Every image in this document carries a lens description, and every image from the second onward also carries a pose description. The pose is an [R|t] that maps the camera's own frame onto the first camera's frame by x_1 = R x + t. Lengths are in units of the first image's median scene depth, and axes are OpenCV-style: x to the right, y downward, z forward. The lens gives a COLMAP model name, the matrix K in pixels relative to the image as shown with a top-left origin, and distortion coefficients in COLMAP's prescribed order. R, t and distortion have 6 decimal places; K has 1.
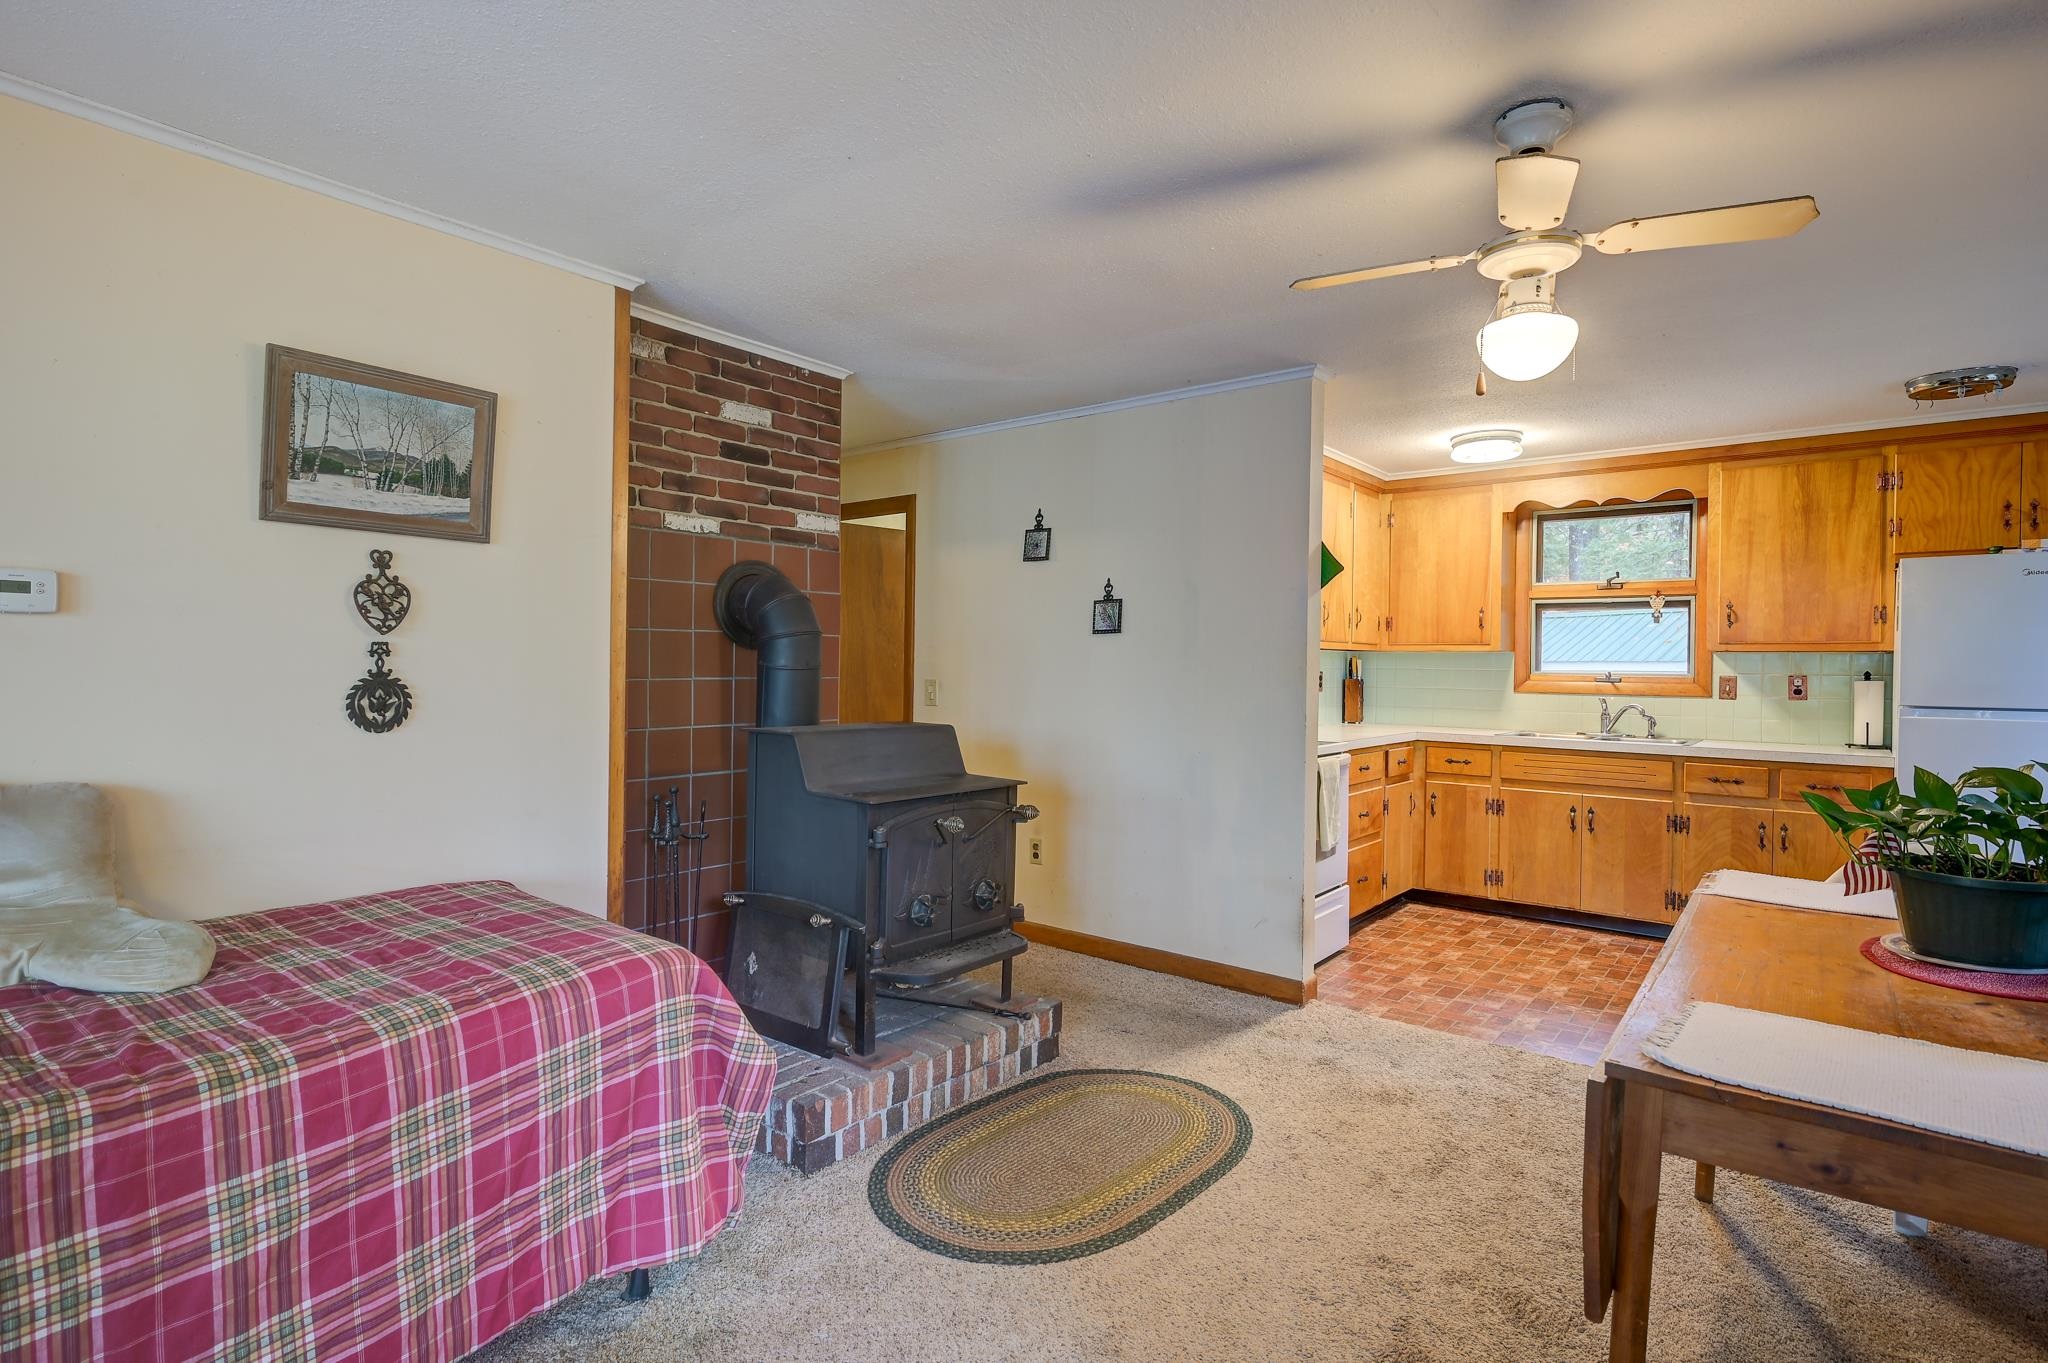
lens RADIAL K [[1016.2, 0, 1024.8], [0, 1016.2, 674.8], [0, 0, 1]] dist [-0.000248, 0.000520]
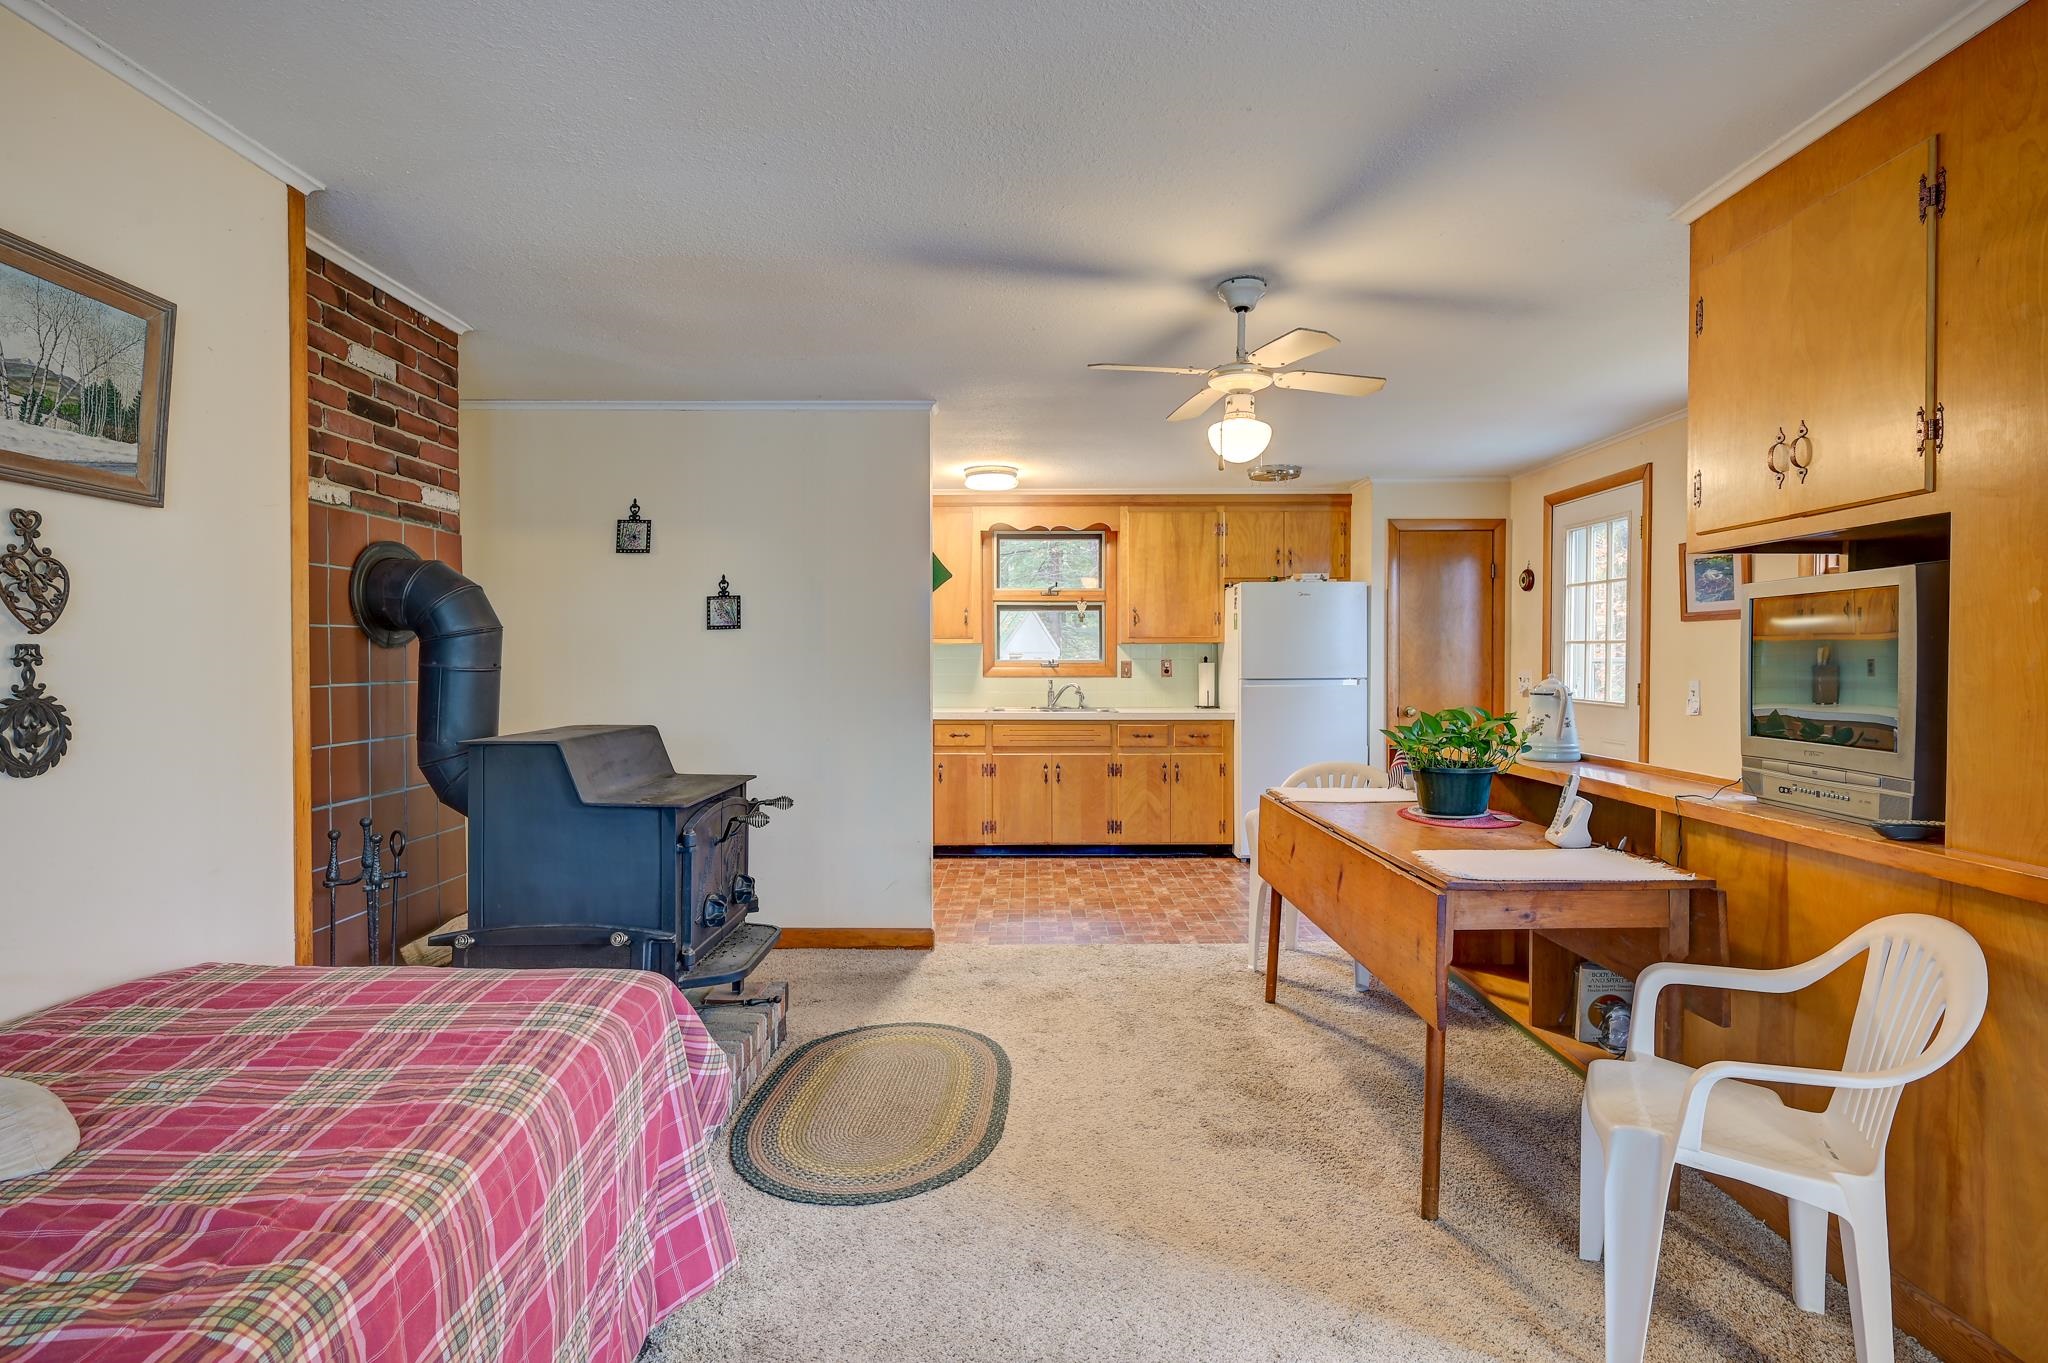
lens RADIAL K [[997.4, 0, 1030.2], [0, 997.4, 675.9], [0, 0, 1]] dist [-0.001151, 0.000746]
pose [[0.777406, -0.025636, 0.628476, -0.310337], [0.018485, 0.999669, 0.017912, -0.006272], [-0.628727, -0.002308, 0.777622, 0.032188]]
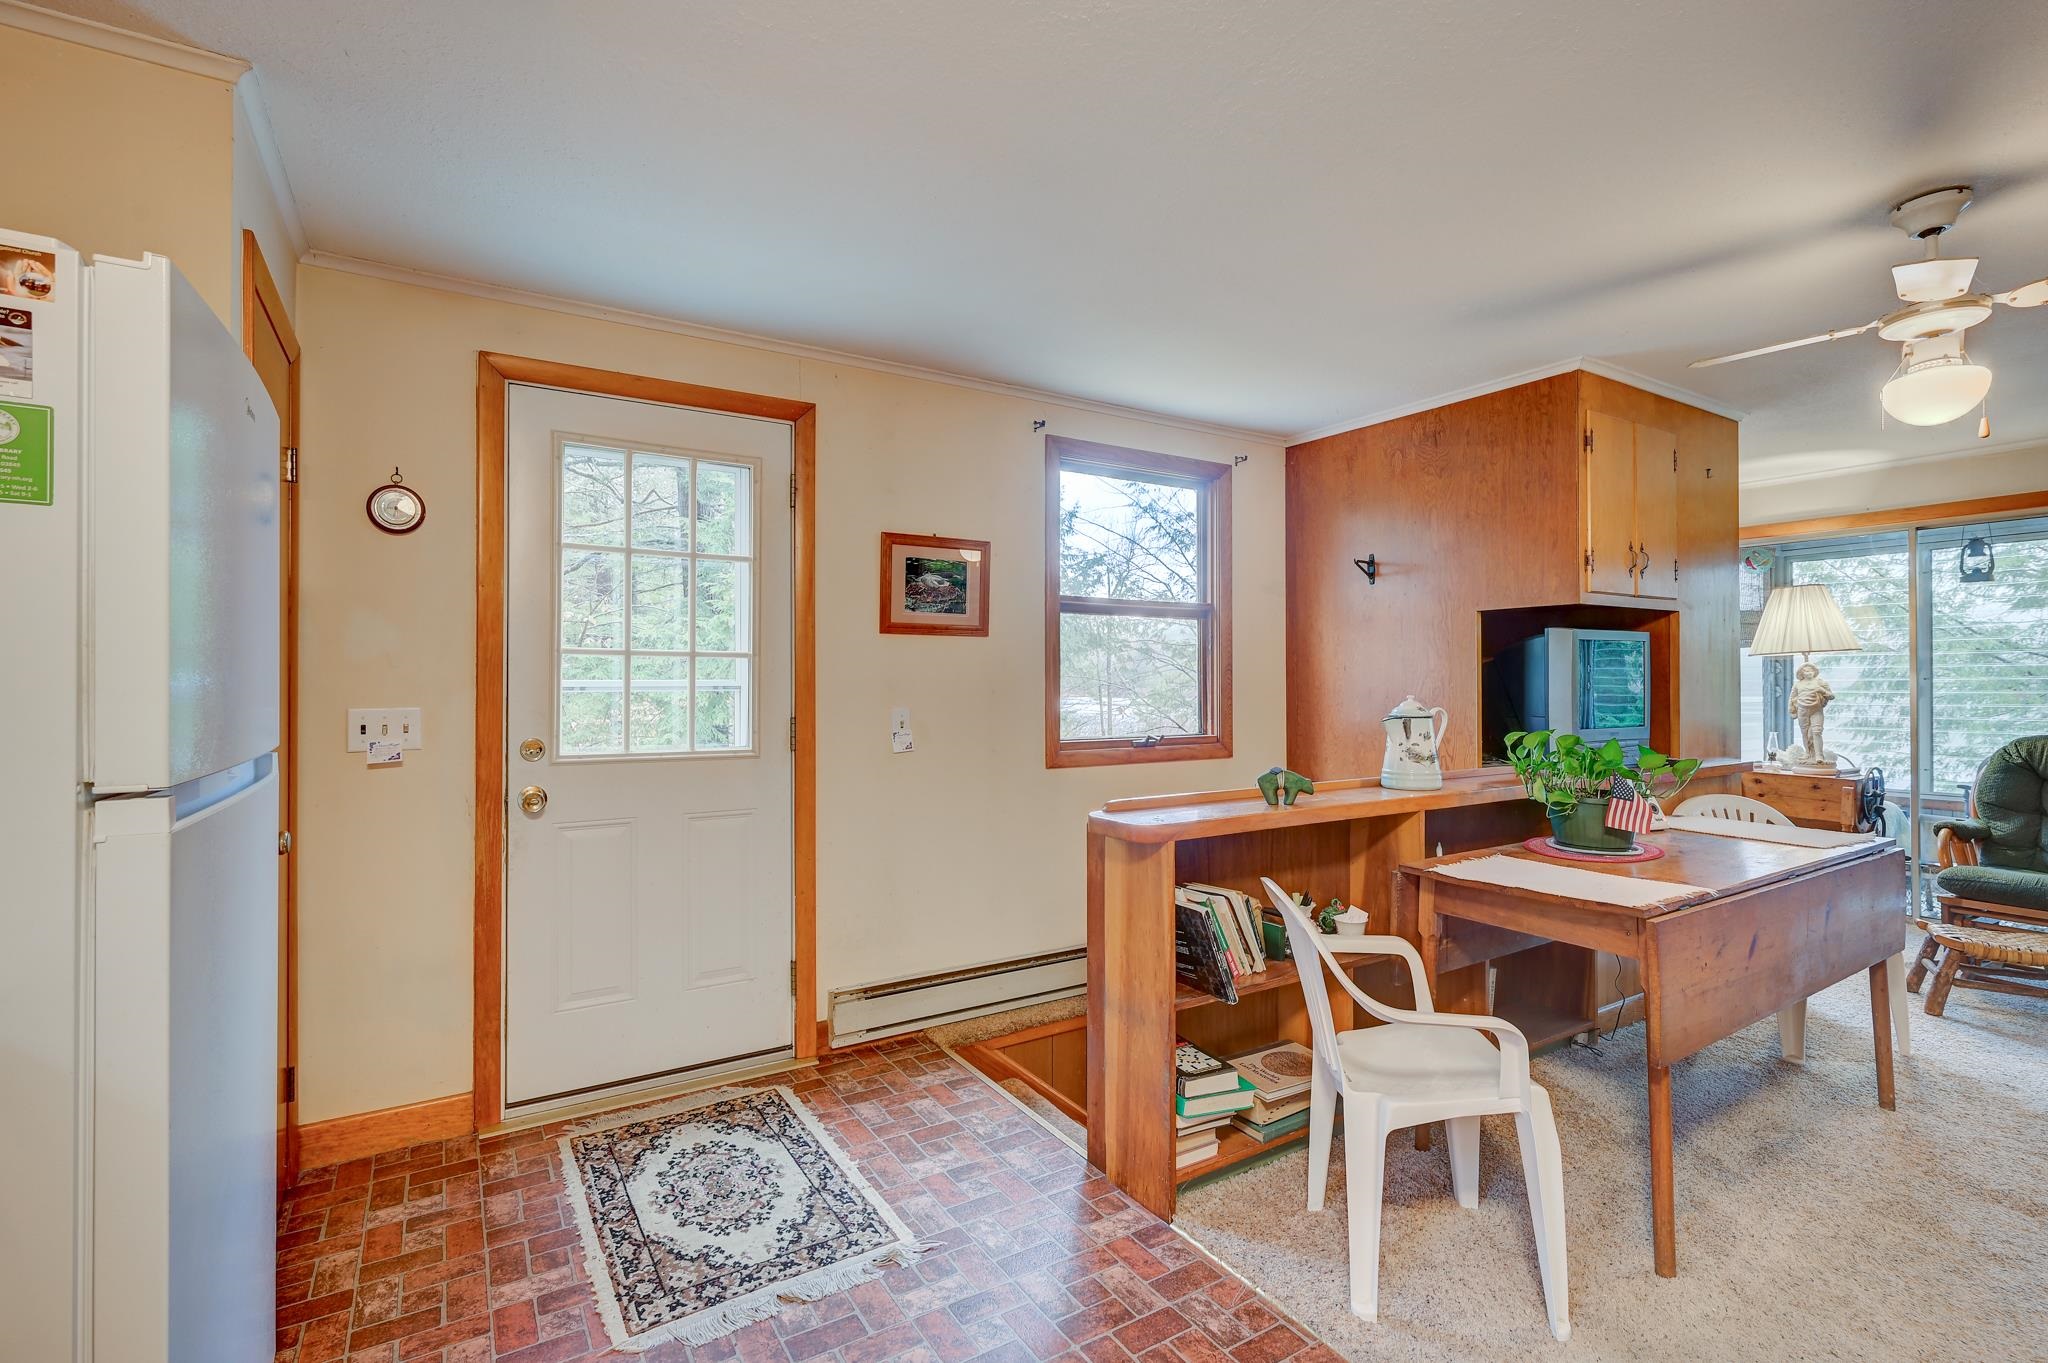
lens RADIAL K [[937.1, 0, 1027.5], [0, 937.1, 674.7], [0, 0, 1]] dist [0.000433, 0.000755]
pose [[-0.946252, -0.008489, 0.323319, 0.529504], [-0.006742, 0.999956, 0.006524, -0.003817], [-0.323360, 0.003994, -0.946268, 1.104726]]
